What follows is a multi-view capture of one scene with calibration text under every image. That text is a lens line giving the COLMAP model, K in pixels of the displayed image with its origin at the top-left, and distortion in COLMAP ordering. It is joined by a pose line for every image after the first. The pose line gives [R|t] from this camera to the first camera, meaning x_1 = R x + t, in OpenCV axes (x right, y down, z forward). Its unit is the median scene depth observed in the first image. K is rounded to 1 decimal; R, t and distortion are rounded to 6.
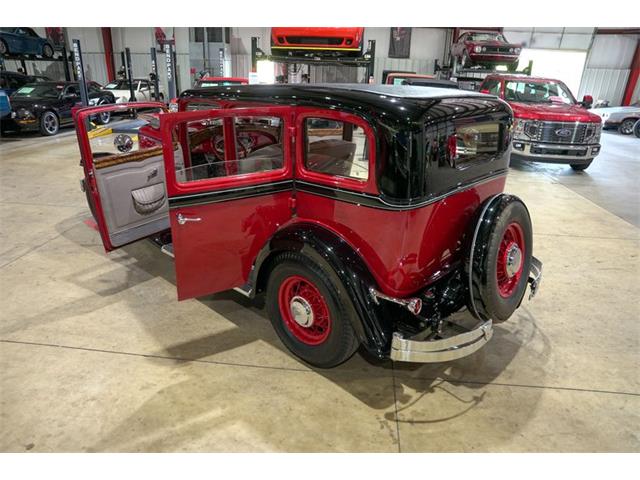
lens RADIAL K [[438.1, 0, 321.0], [0, 438.1, 242.4], [0, 0, 1]] dist [-0.132721, 0.102429]
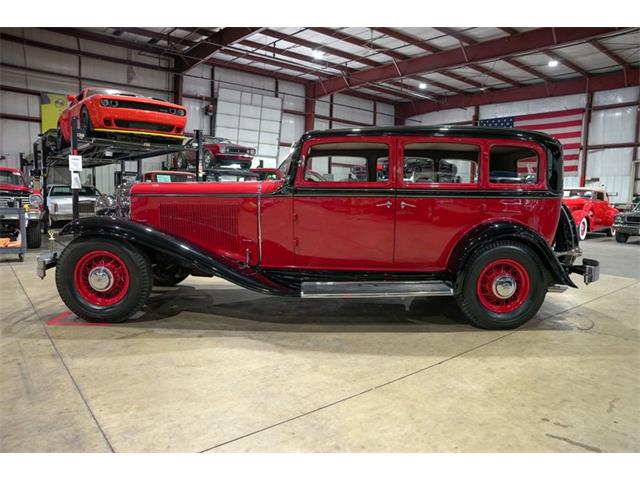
lens RADIAL K [[438.1, 0, 322.1], [0, 438.1, 242.9], [0, 0, 1]] dist [-0.132721, 0.102429]
pose [[0.706034, -0.089816, 0.702459, -1.123834], [0.261814, 0.954752, -0.141072, 0.059075], [-0.658004, 0.283516, 0.697603, 0.348729]]
